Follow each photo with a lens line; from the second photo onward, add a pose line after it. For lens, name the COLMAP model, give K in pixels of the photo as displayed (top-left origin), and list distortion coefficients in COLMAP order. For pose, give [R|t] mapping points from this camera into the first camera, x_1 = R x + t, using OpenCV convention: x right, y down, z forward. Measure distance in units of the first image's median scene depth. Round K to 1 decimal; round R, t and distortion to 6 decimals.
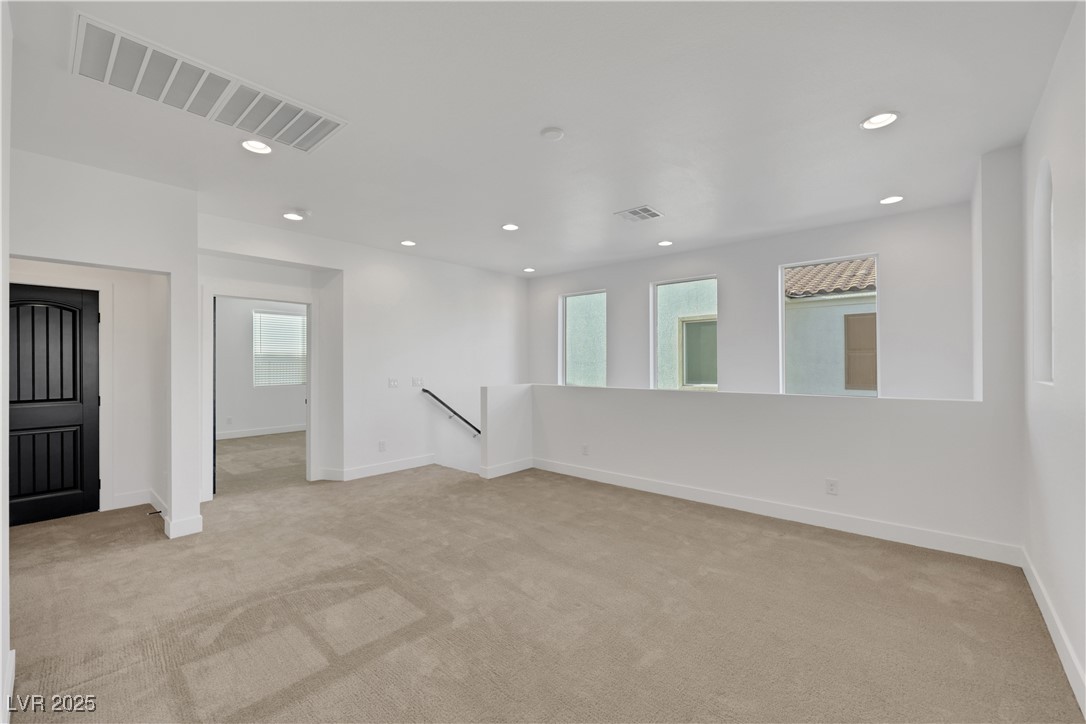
lens RADIAL K [[452.6, 0, 545.4], [0, 452.6, 363.7], [0, 0, 1]] dist [0.001224, 0.000163]
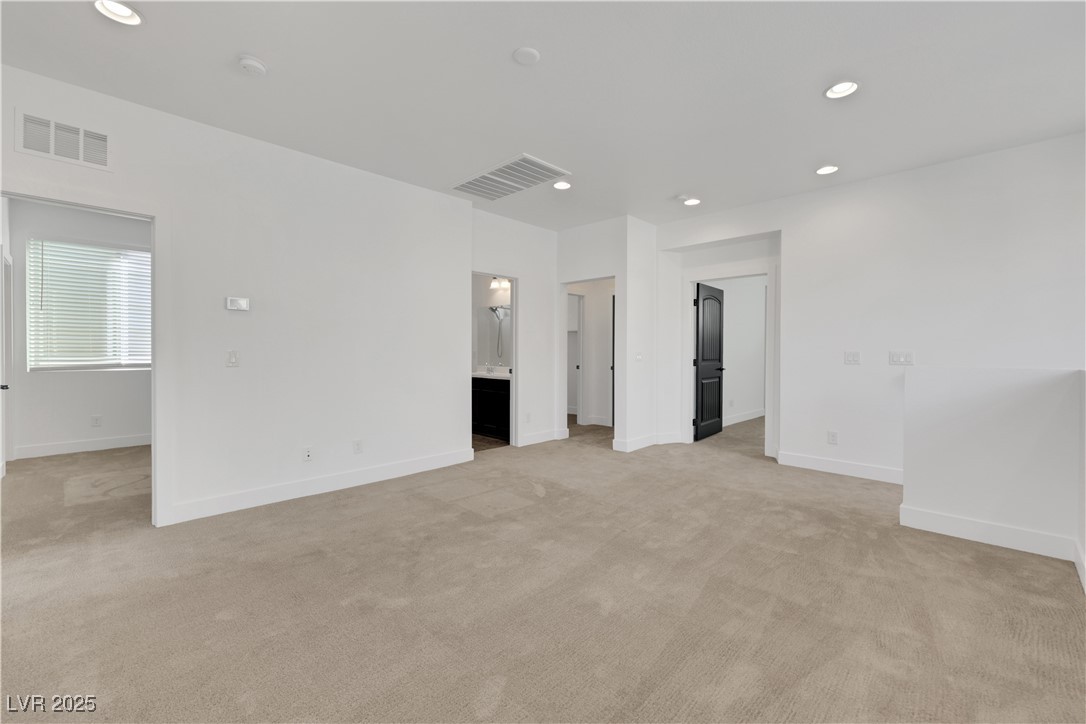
lens RADIAL K [[452.6, 0, 548.8], [0, 452.6, 357.2], [0, 0, 1]] dist [0.001224, 0.000163]
pose [[-0.057342, 0.014733, -0.998246, 0.739069], [-0.004750, 0.999876, 0.015030, 0.052850], [0.998343, 0.005603, -0.057265, 0.904717]]
